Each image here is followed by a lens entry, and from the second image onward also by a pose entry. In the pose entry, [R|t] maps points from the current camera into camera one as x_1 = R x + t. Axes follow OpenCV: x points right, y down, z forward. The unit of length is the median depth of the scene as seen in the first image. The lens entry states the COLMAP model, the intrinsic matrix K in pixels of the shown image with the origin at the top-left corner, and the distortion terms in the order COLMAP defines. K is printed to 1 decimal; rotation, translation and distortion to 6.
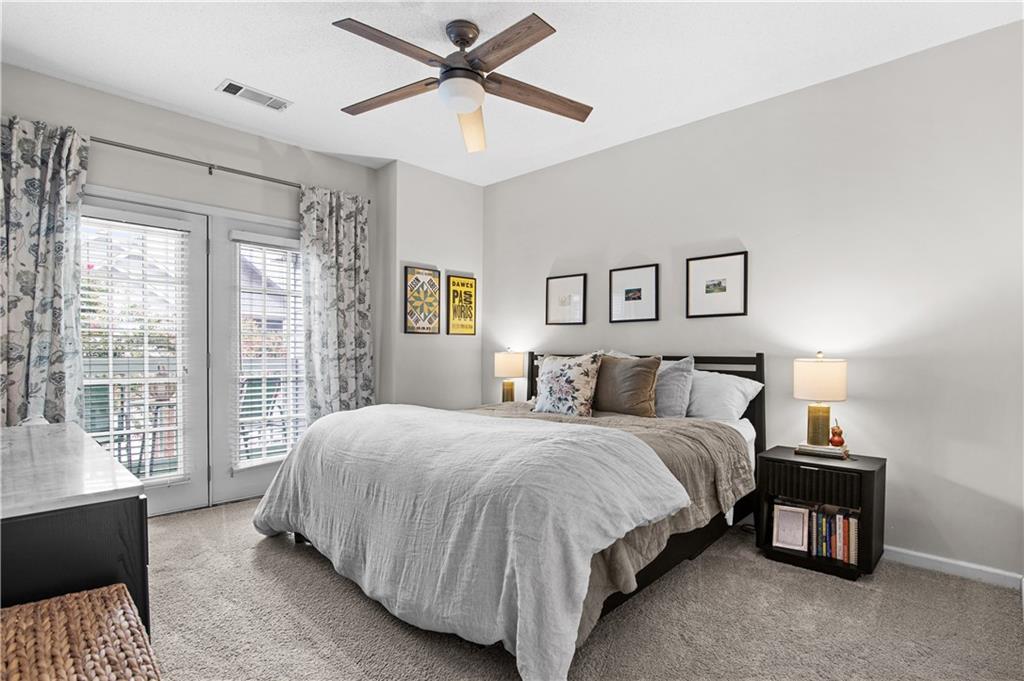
lens RADIAL K [[511.1, 0, 507.5], [0, 511.1, 357.9], [0, 0, 1]] dist [-0.011959, 0.000556]
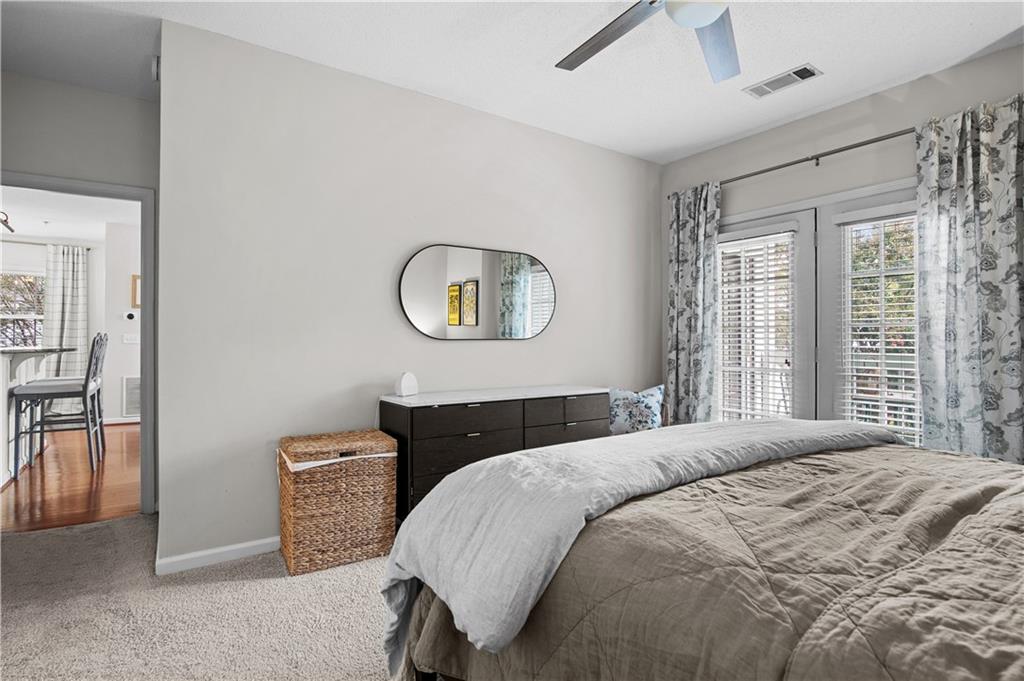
lens RADIAL K [[511.1, 0, 507.8], [0, 511.1, 335.3], [0, 0, 1]] dist [-0.011959, 0.000556]
pose [[-0.186381, -0.017427, -0.982323, 0.518941], [-0.018509, 0.999728, -0.014224, -0.007877], [0.982303, 0.015531, -0.186652, 0.638866]]
